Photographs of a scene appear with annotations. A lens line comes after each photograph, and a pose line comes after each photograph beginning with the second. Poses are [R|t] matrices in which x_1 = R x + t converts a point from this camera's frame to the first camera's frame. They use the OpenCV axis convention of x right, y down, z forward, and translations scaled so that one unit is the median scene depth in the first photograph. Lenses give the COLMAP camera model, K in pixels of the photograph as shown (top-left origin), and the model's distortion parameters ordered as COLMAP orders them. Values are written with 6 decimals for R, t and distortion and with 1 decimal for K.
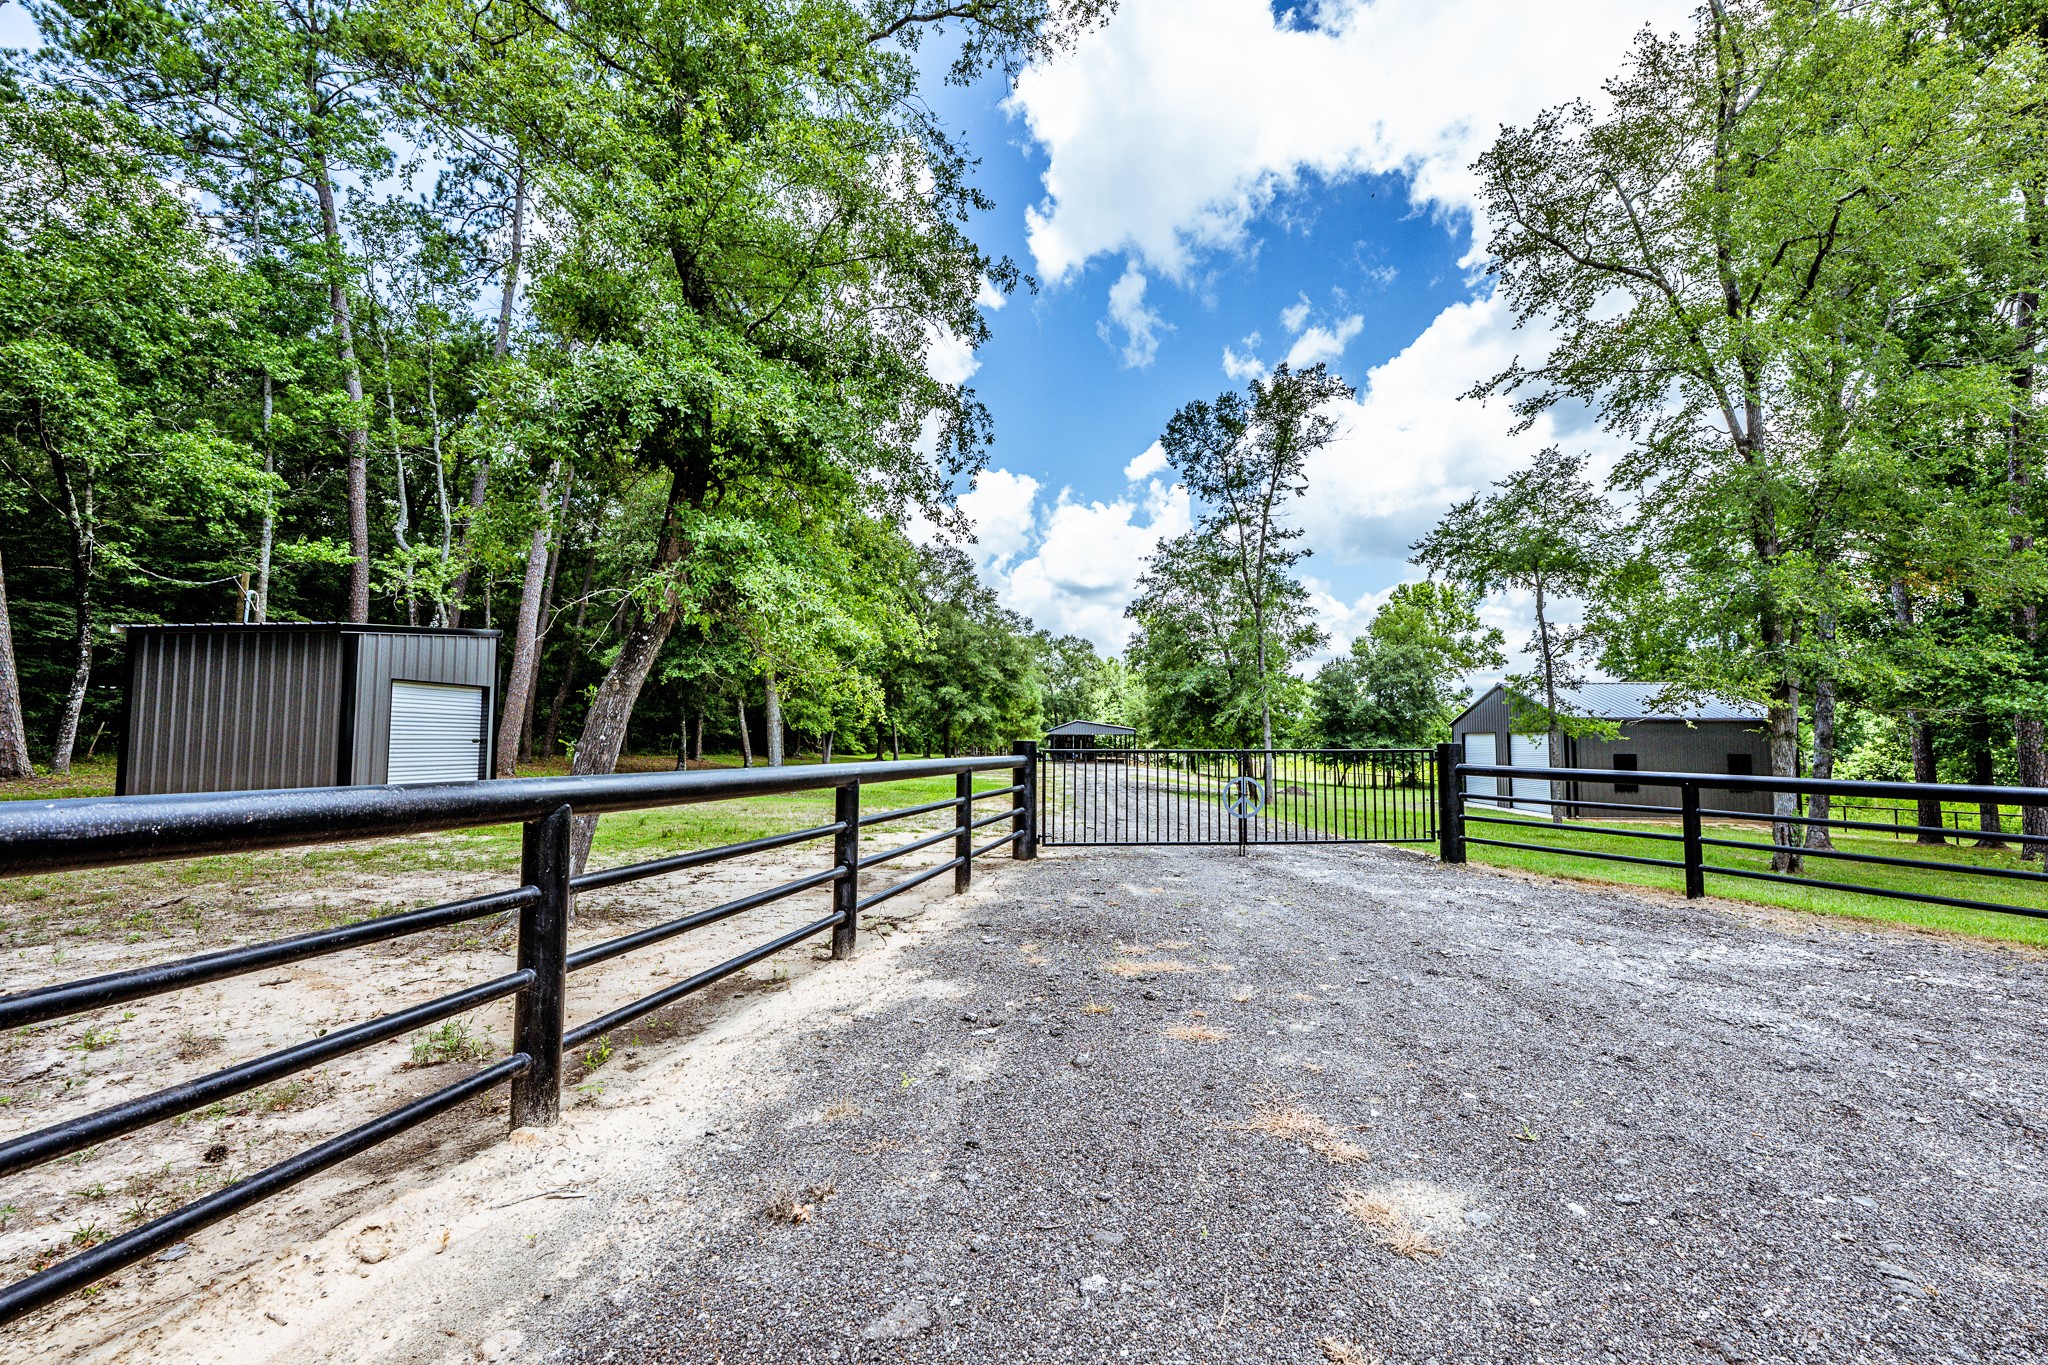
lens RADIAL K [[860.3, 0, 1024.0], [0, 860.3, 682.5], [0, 0, 1]] dist [-0.030235, 0.000023]
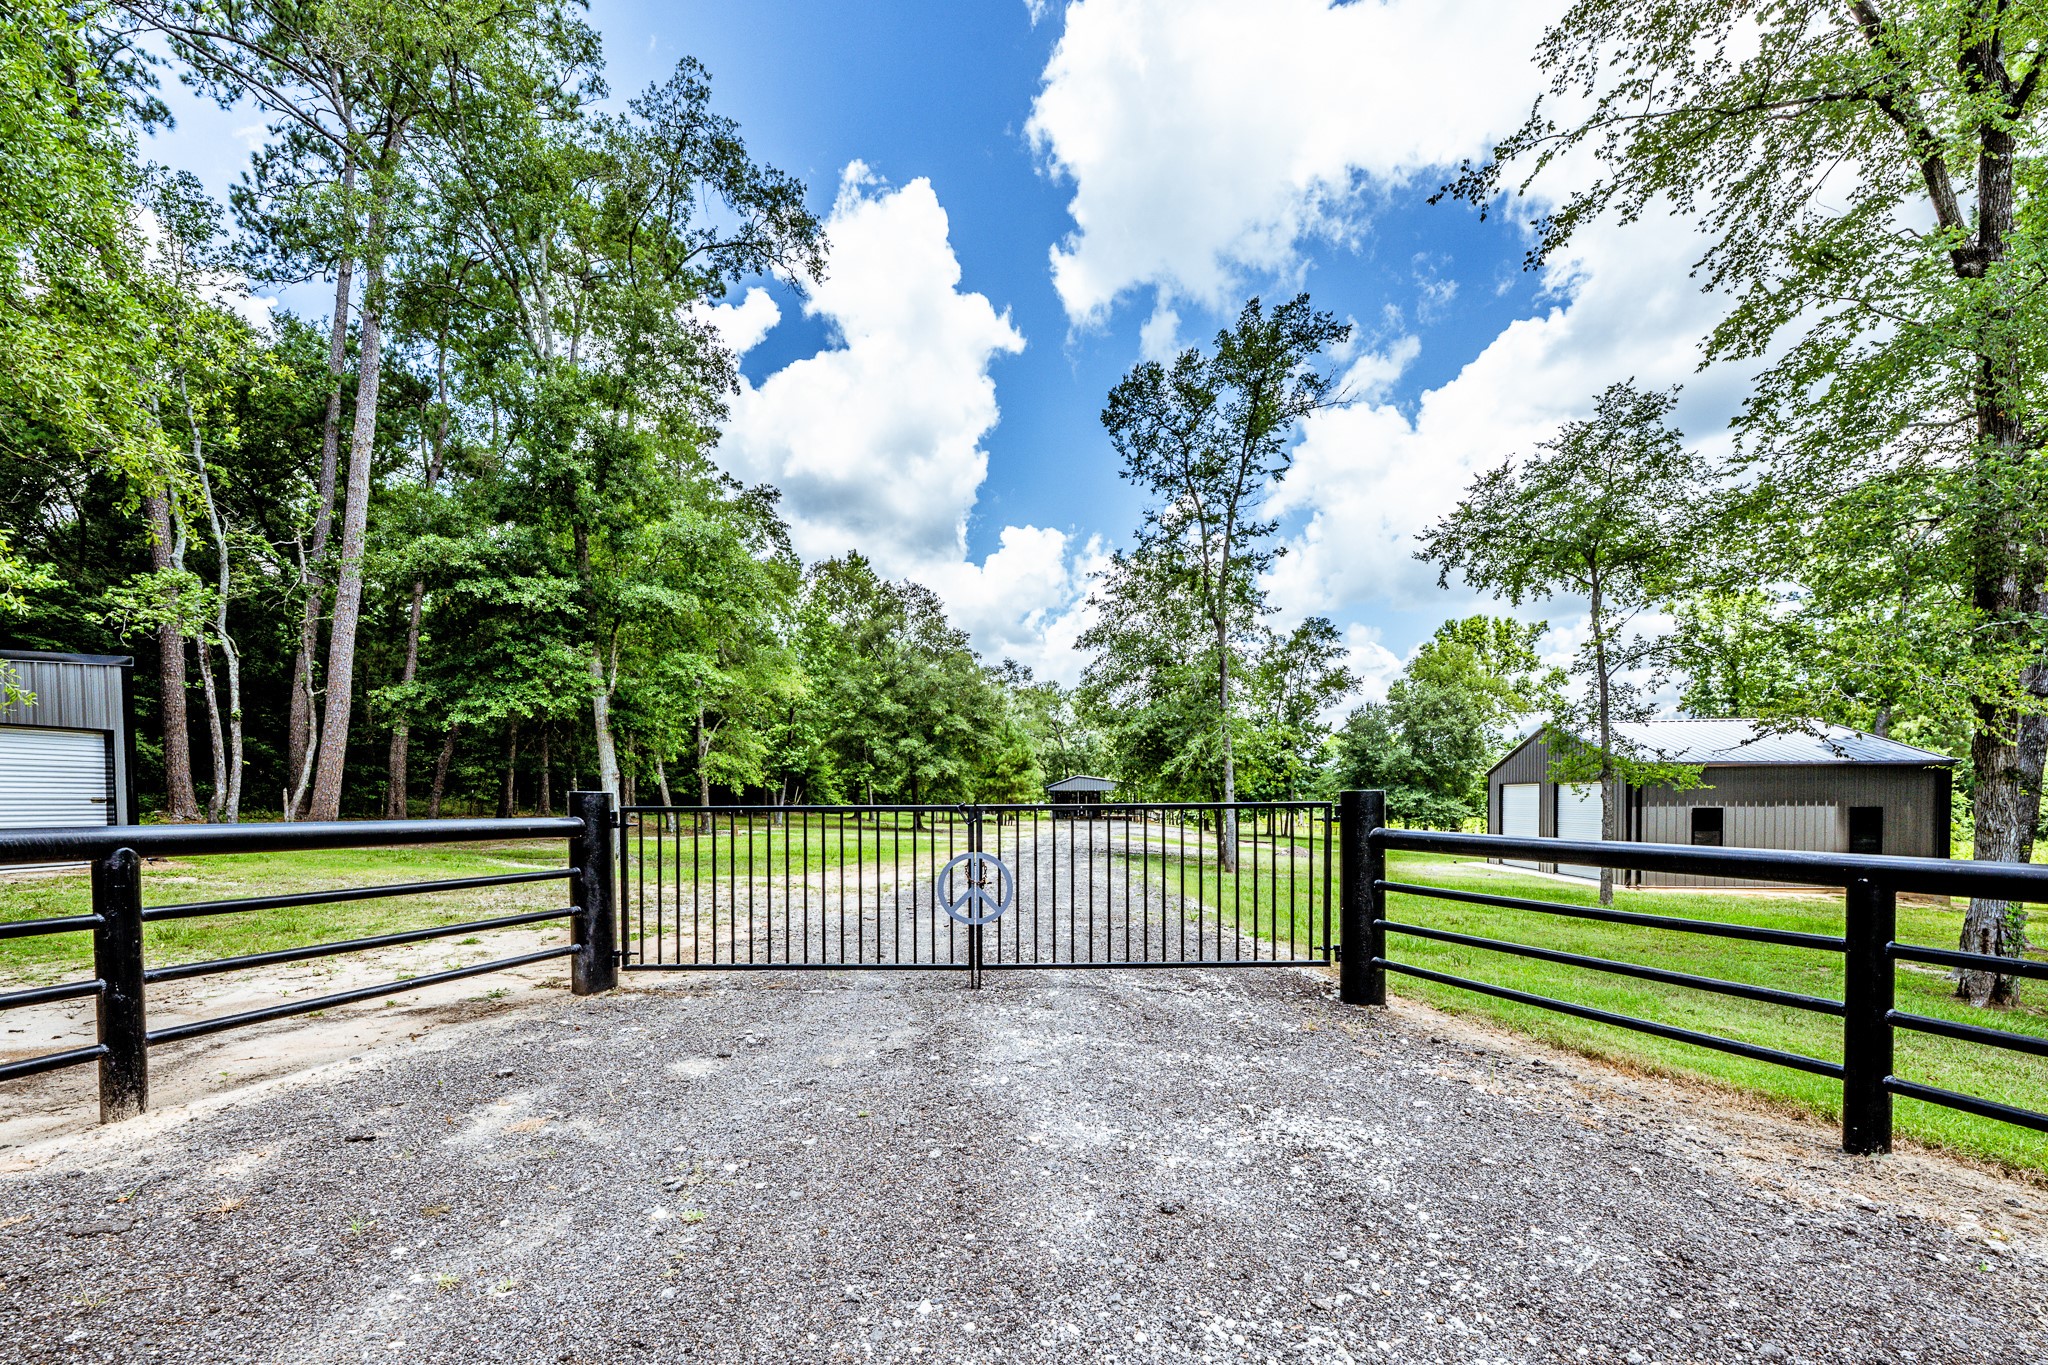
lens RADIAL K [[814.2, 0, 1022.6], [0, 814.2, 821.9], [0, 0, 1]] dist [-0.009237, -0.000183]
pose [[0.996129, -0.006462, -0.087665, 0.151446], [0.014799, 0.995388, 0.094784, 0.017842], [0.086648, -0.095714, 0.991630, 0.212539]]
